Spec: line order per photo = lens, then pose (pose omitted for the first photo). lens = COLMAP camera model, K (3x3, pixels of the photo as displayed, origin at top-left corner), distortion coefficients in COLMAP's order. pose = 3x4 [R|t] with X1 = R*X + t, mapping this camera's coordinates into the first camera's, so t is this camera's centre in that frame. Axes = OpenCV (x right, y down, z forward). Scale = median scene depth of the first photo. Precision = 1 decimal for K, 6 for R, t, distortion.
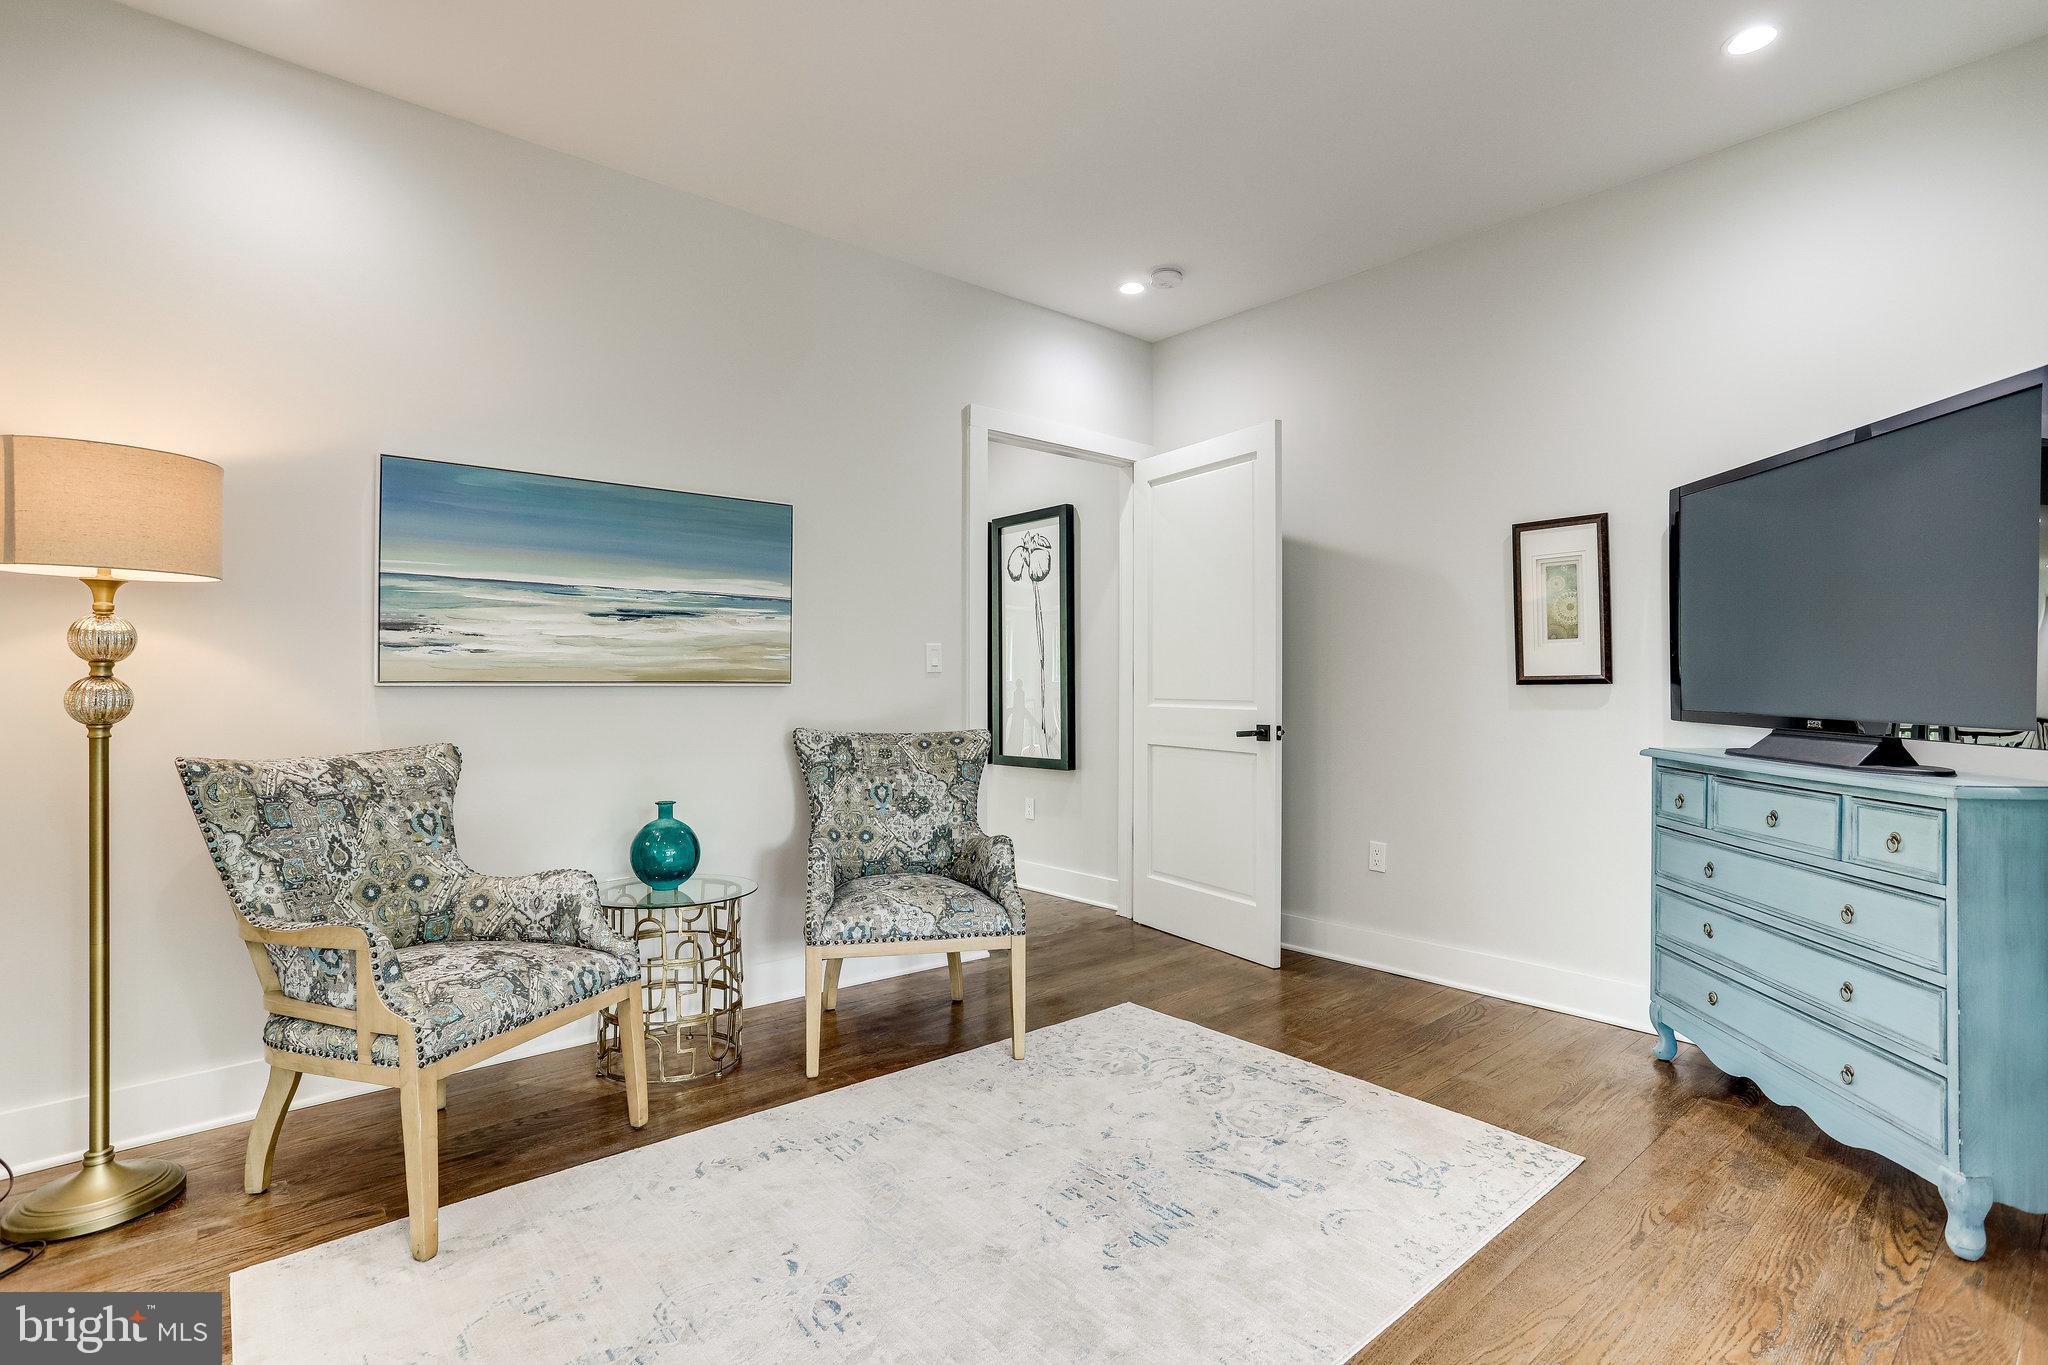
lens RADIAL K [[992.2, 0, 1029.0], [0, 992.2, 680.6], [0, 0, 1]] dist [-0.043717, 0.024613]
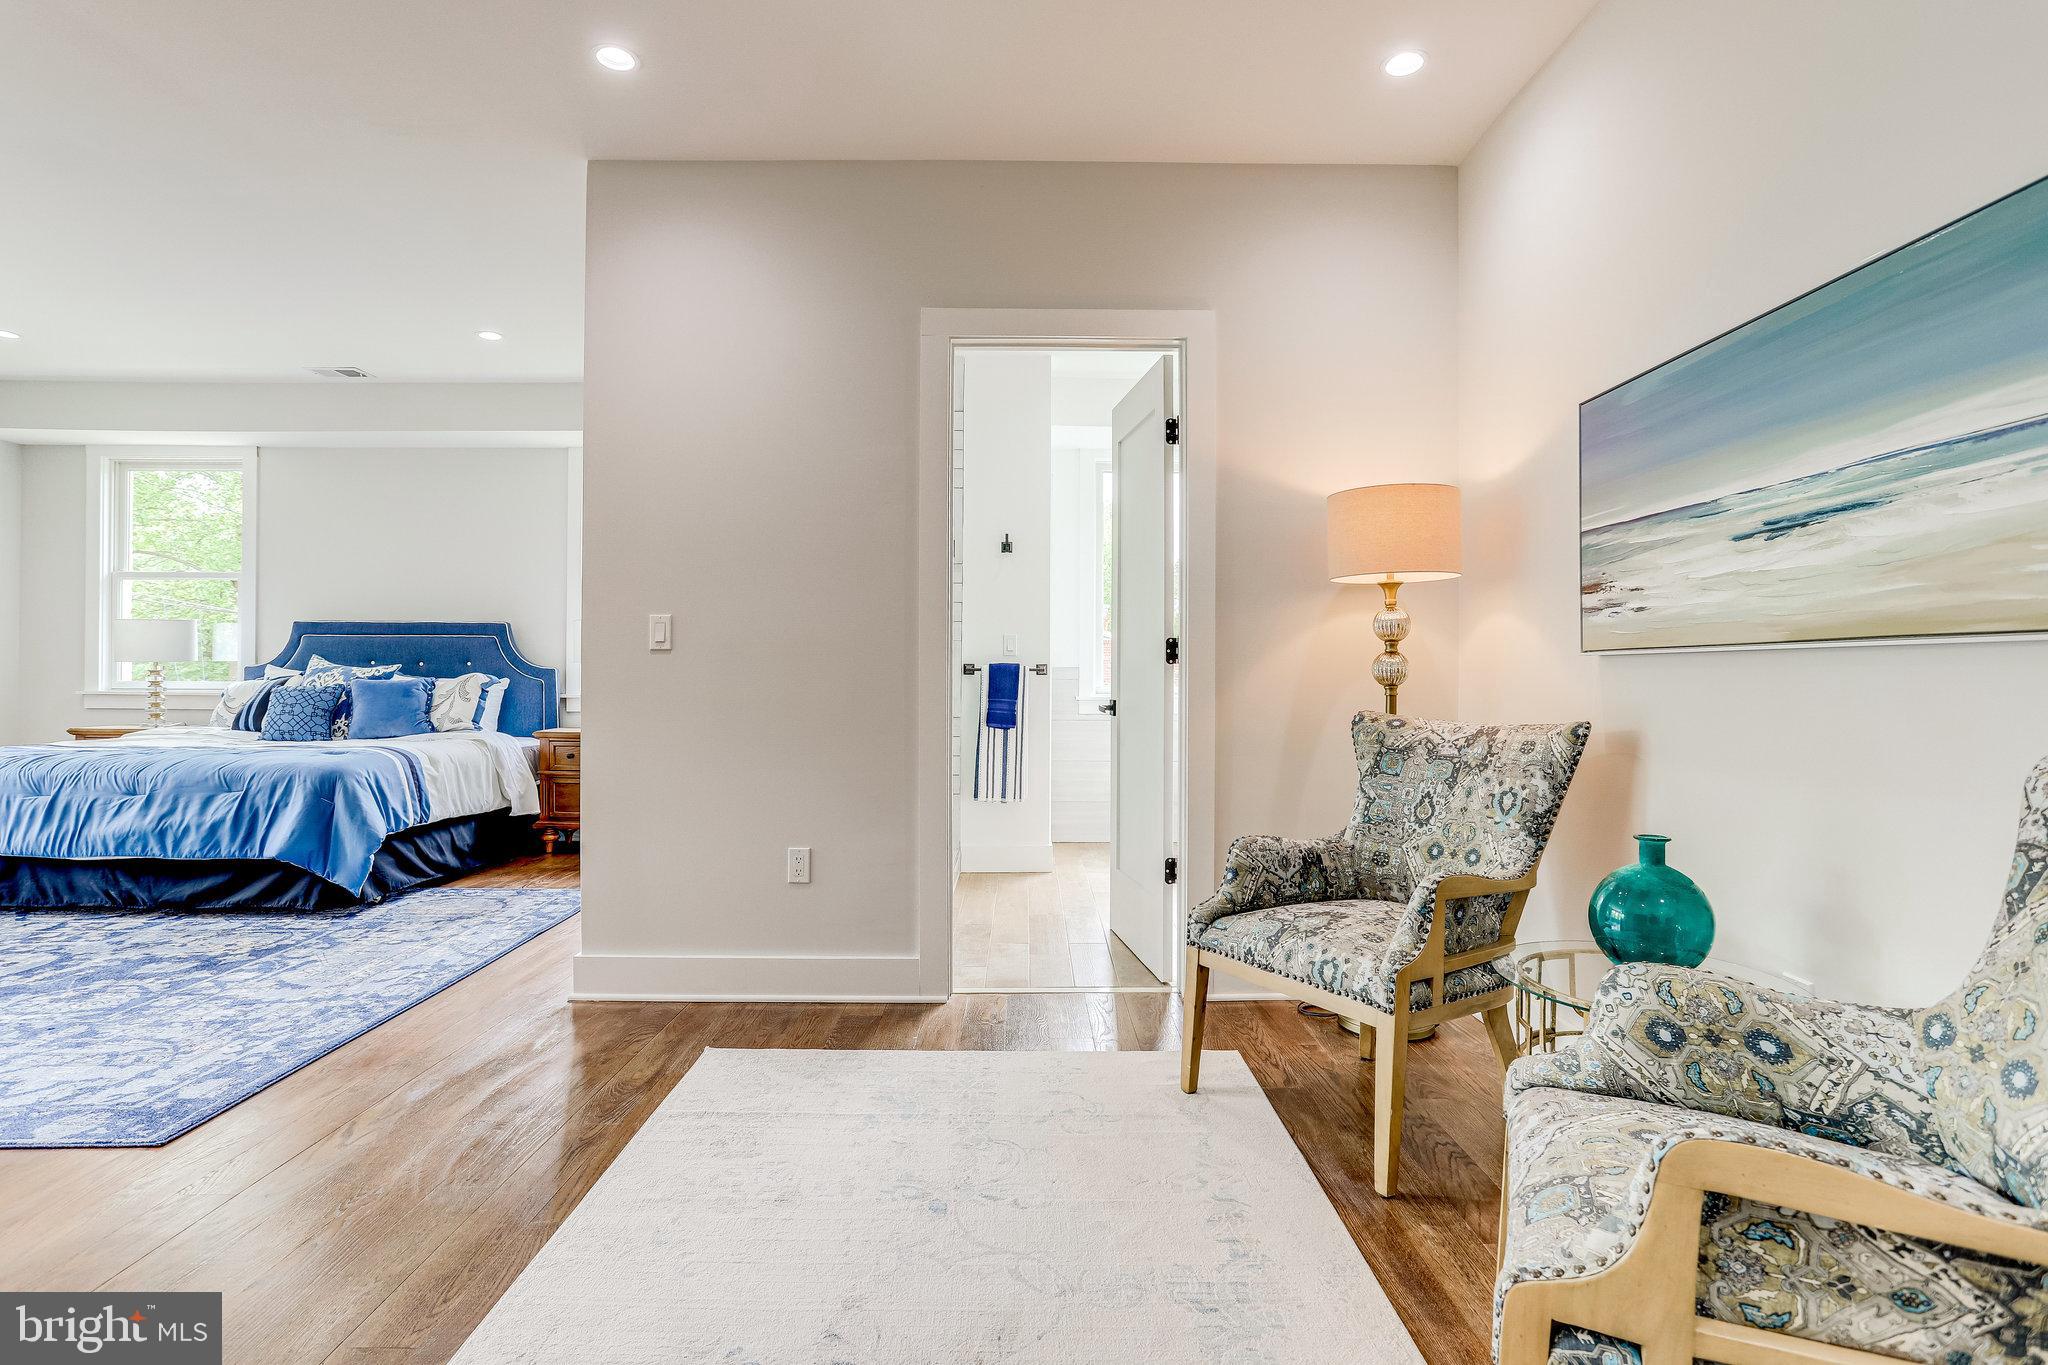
lens RADIAL K [[992.2, 0, 1029.0], [0, 992.2, 680.6], [0, 0, 1]] dist [-0.043717, 0.024613]
pose [[-0.632912, -0.000274, -0.774223, 0.383792], [-0.002686, 0.999995, 0.001841, 0.028750], [0.774219, 0.003245, -0.632910, 1.196446]]
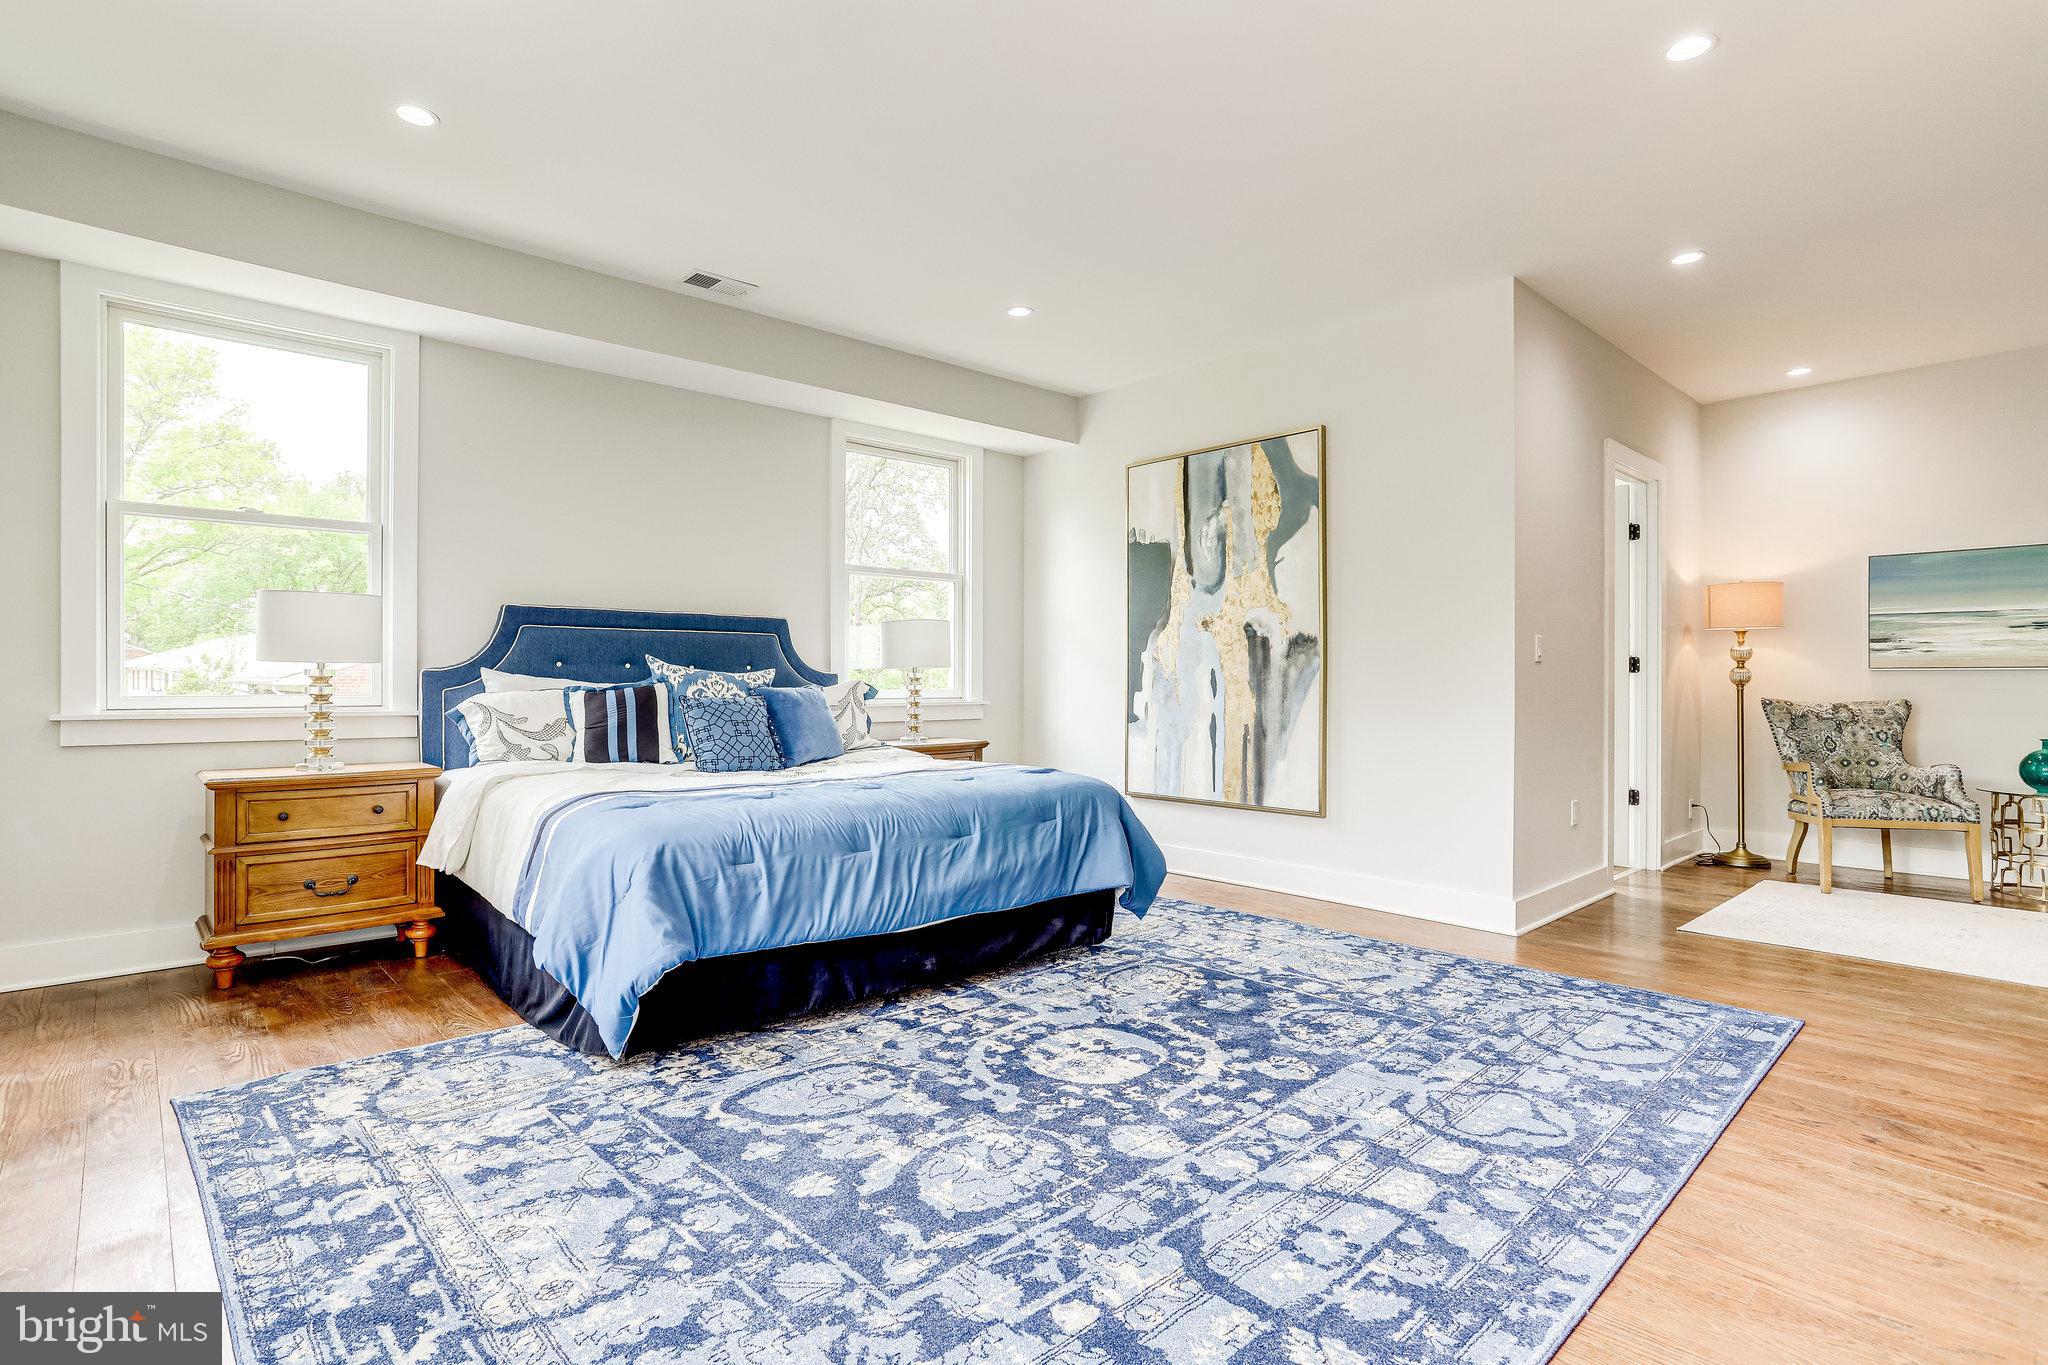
lens RADIAL K [[992.2, 0, 1029.0], [0, 992.2, 680.6], [0, 0, 1]] dist [-0.043717, 0.024613]
pose [[0.033831, 0.001949, -0.999426, 1.320417], [0.002231, 0.999995, 0.002026, 0.019596], [0.999425, -0.002298, 0.033827, -0.830394]]
